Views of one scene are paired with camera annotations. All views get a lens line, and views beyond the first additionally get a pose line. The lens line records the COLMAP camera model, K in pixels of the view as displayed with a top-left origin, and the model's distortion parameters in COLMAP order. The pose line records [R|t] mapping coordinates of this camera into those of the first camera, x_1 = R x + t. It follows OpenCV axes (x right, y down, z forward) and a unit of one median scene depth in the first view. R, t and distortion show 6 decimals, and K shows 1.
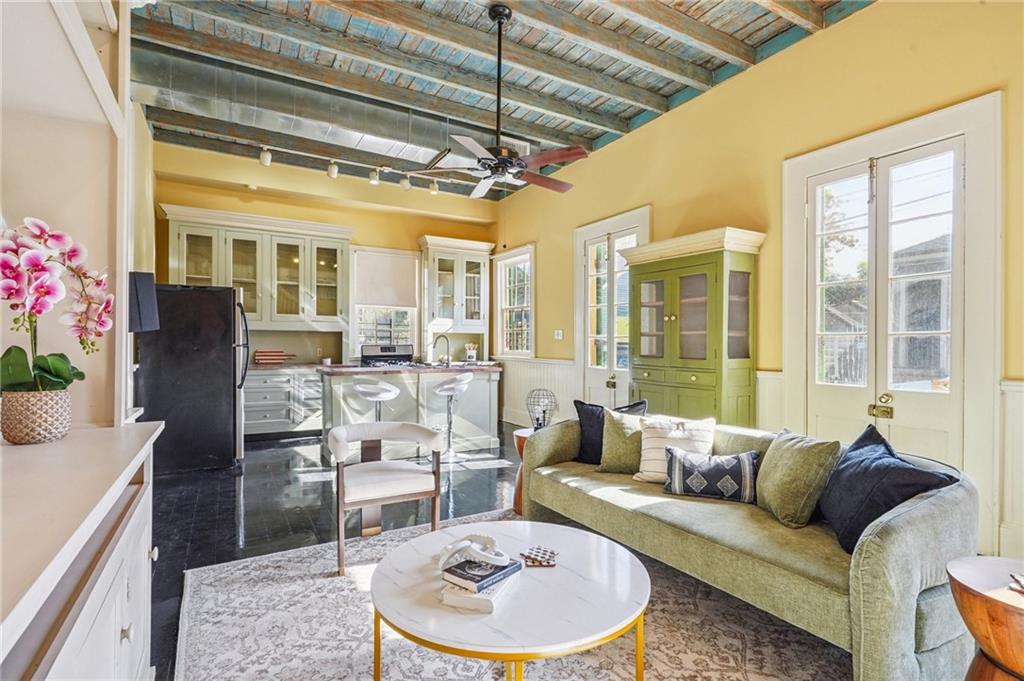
lens RADIAL K [[503.2, 0, 507.2], [0, 503.2, 348.7], [0, 0, 1]] dist [0.008926, -0.001005]
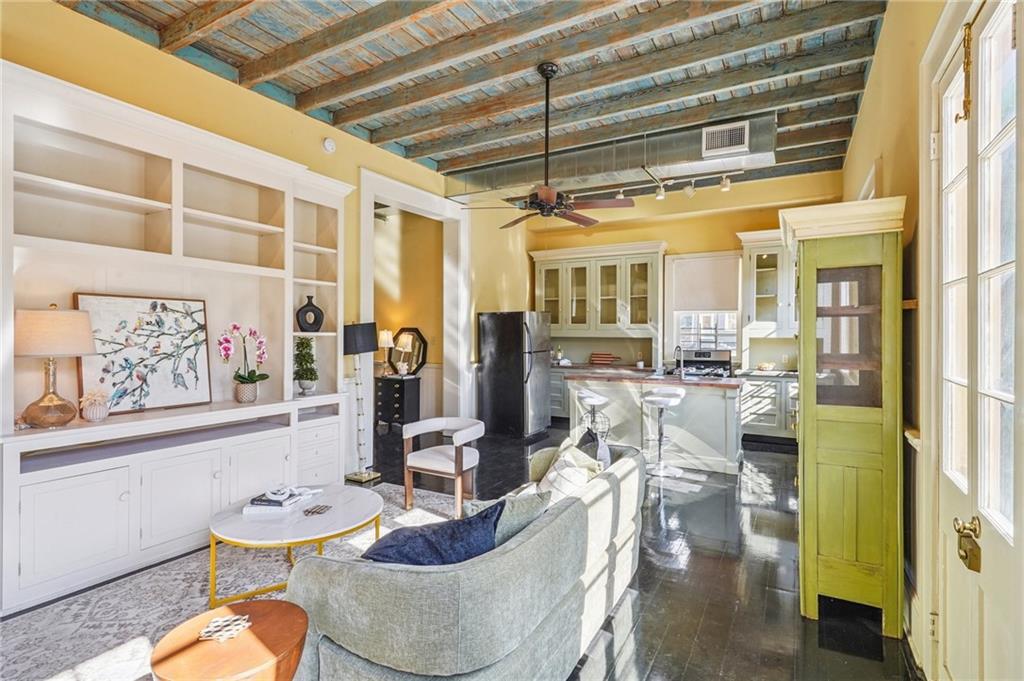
lens RADIAL K [[498.8, 0, 508.4], [0, 498.8, 337.8], [0, 0, 1]] dist [0.004318, -0.000116]
pose [[0.505514, 0.006046, -0.862797, 0.448237], [-0.003482, 0.999982, 0.004967, -0.038134], [0.862811, 0.000494, 0.505526, 0.184217]]
